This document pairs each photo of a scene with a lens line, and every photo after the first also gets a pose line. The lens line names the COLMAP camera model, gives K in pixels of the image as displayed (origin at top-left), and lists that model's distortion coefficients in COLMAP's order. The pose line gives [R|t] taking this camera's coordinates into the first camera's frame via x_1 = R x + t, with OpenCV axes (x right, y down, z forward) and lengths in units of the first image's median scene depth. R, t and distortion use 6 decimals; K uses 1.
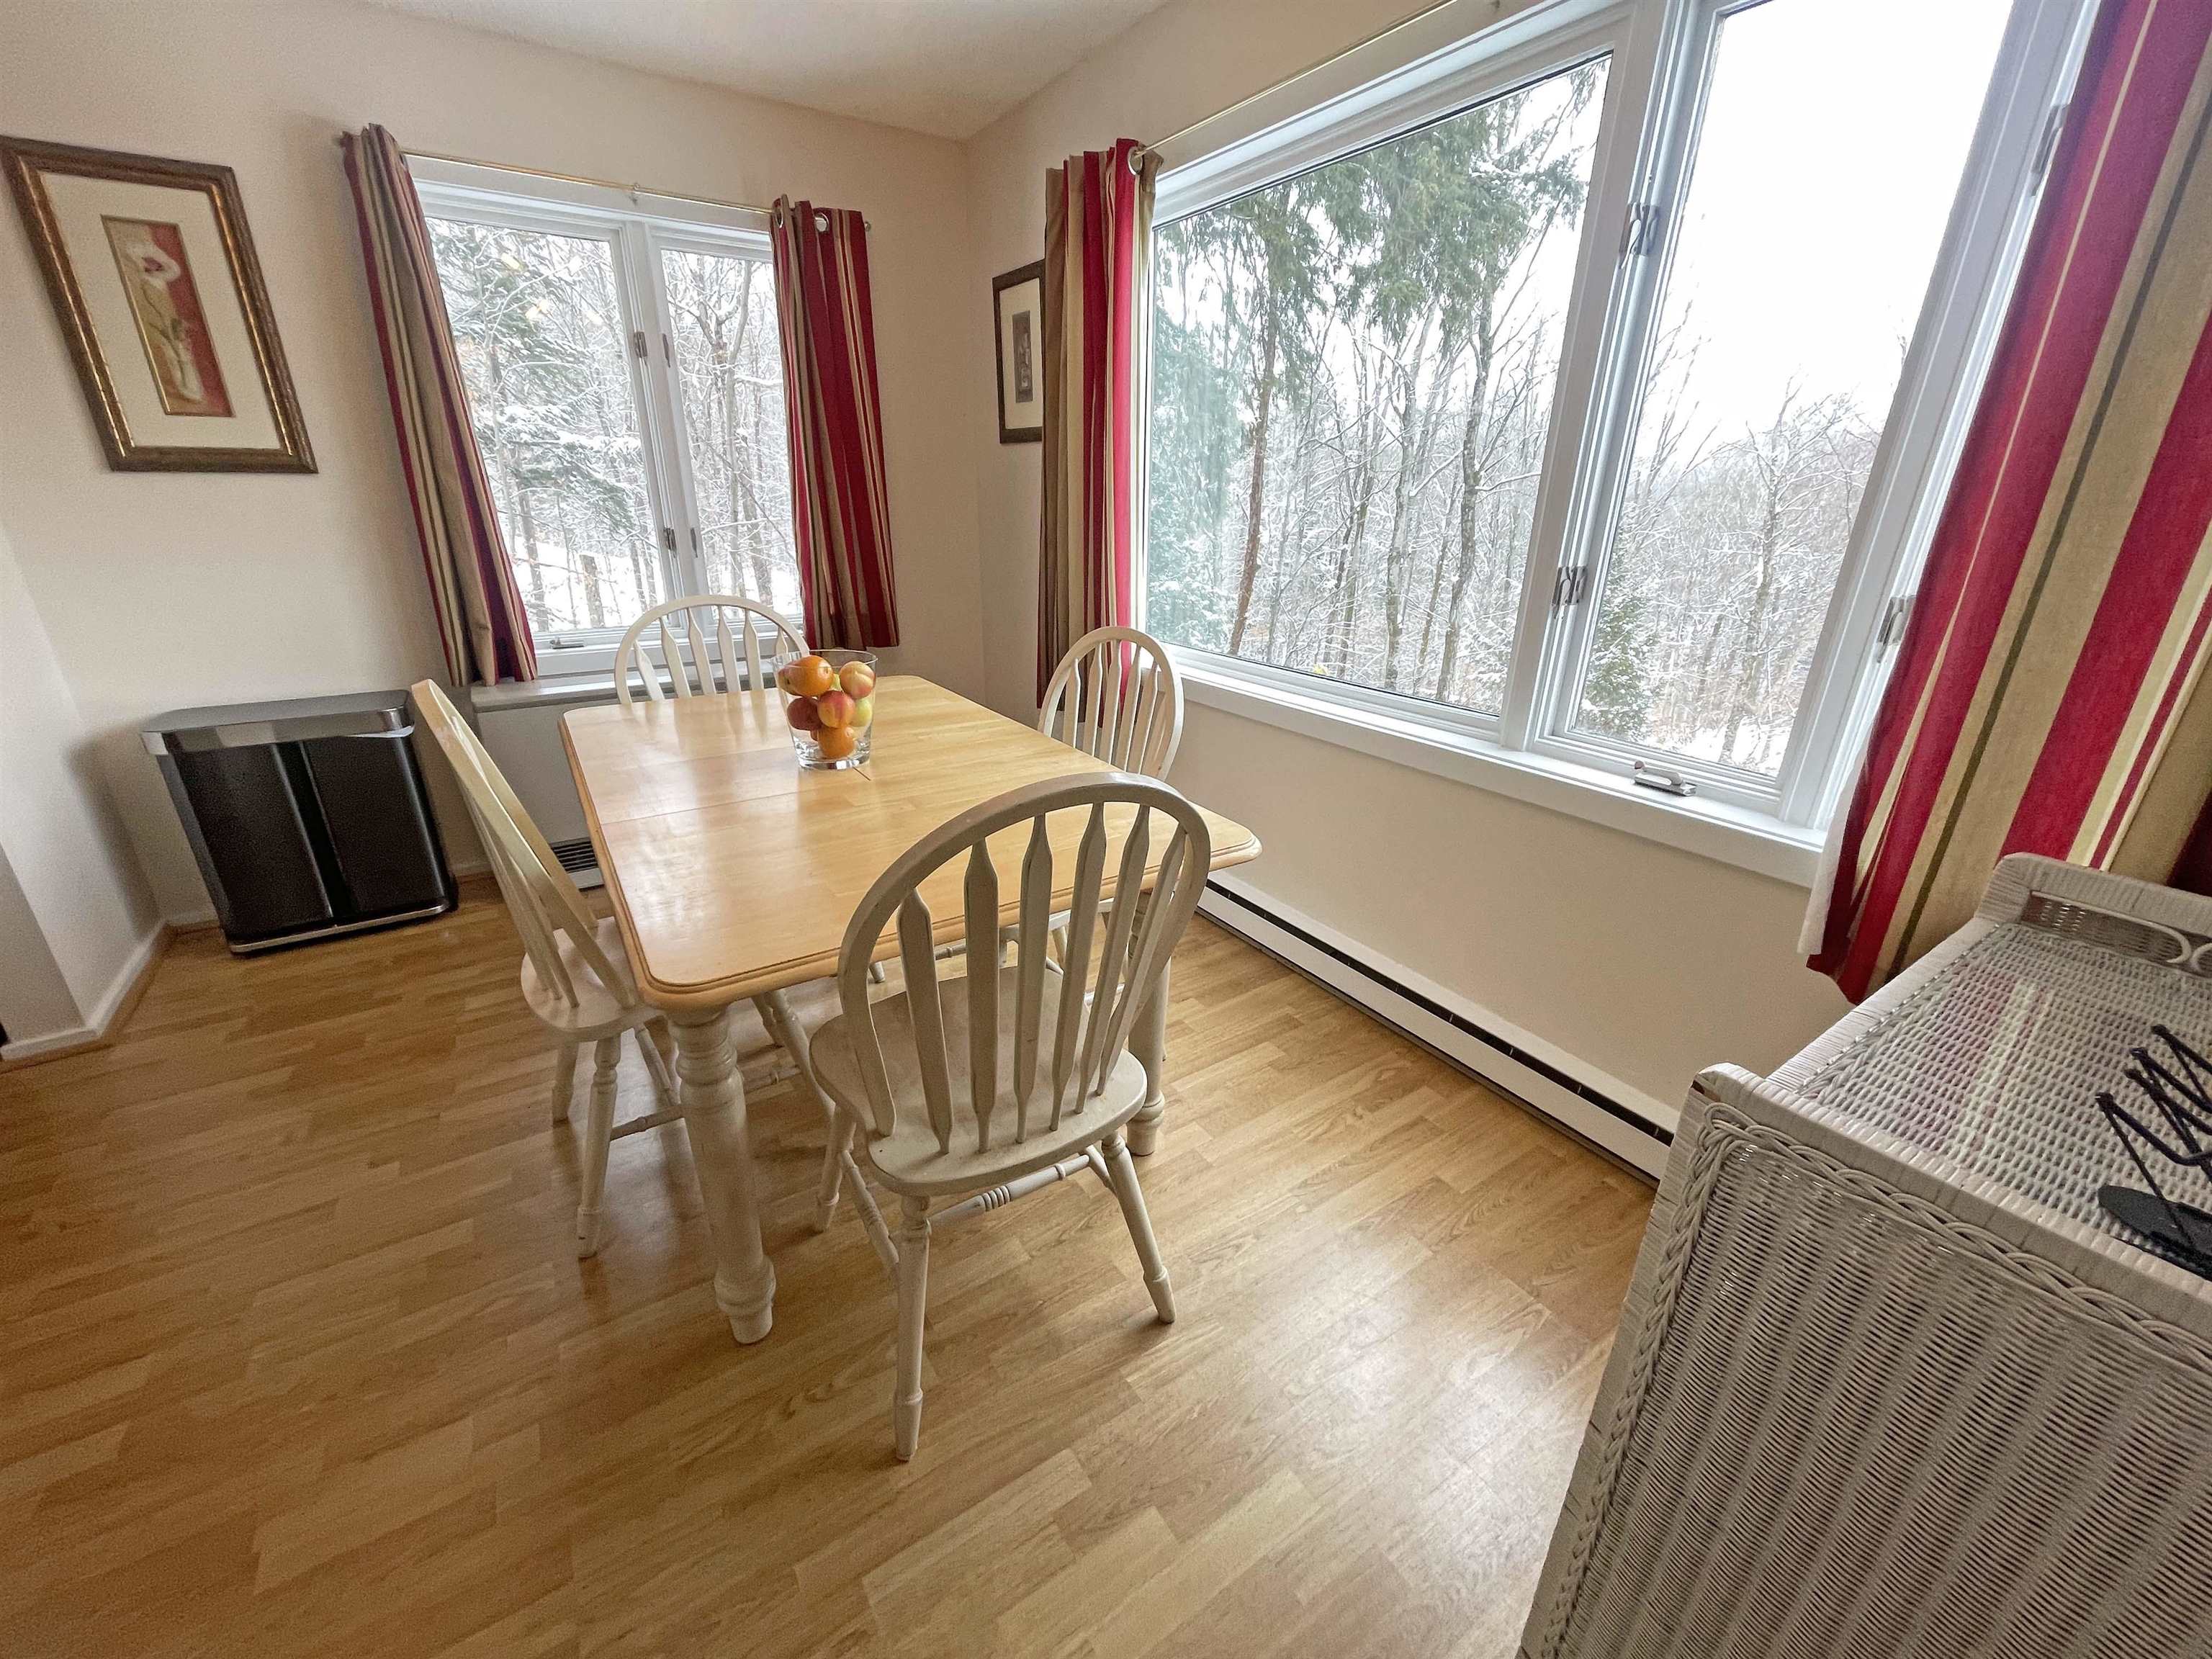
lens RADIAL K [[884.9, 0, 1103.9], [0, 884.9, 834.9], [0, 0, 1]] dist [-0.006762, -0.000283]
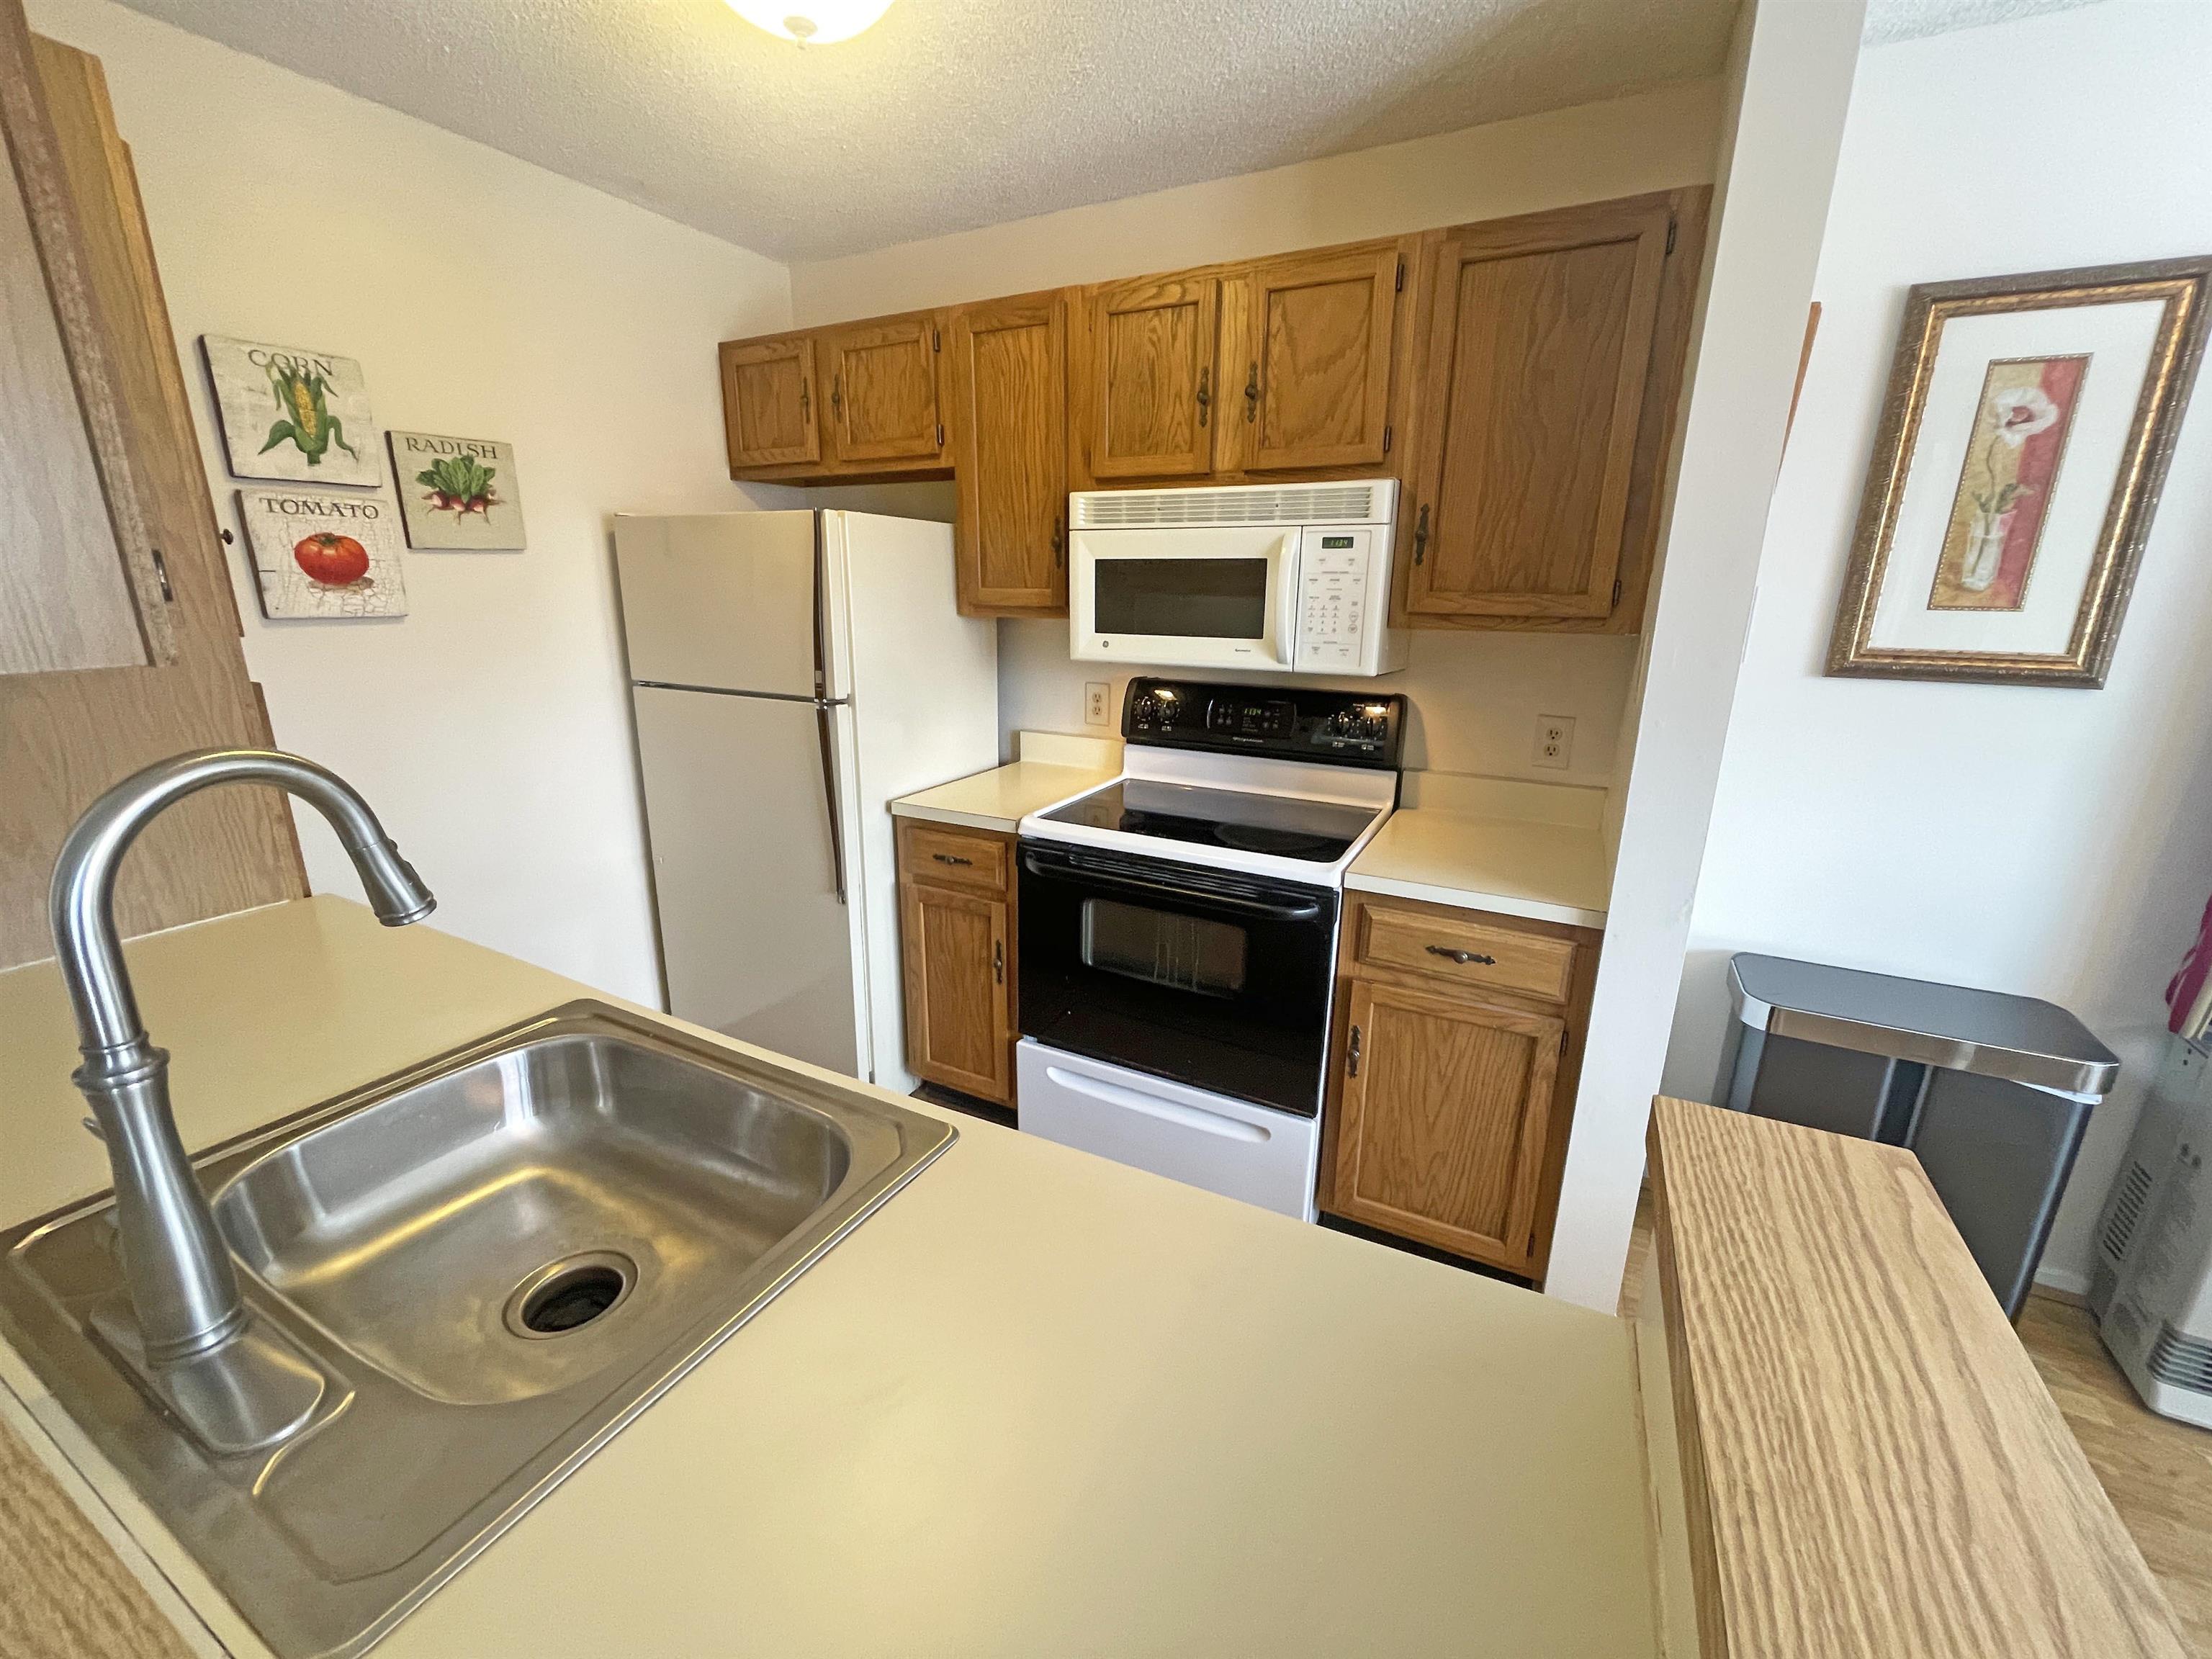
lens RADIAL K [[884.9, 0, 1107.3], [0, 884.9, 824.5], [0, 0, 1]] dist [-0.006762, -0.000283]
pose [[0.491318, 0.229745, -0.840133, -0.740457], [-0.324153, 0.943525, 0.068451, -0.128751], [0.808413, 0.238700, 0.538043, 0.070898]]
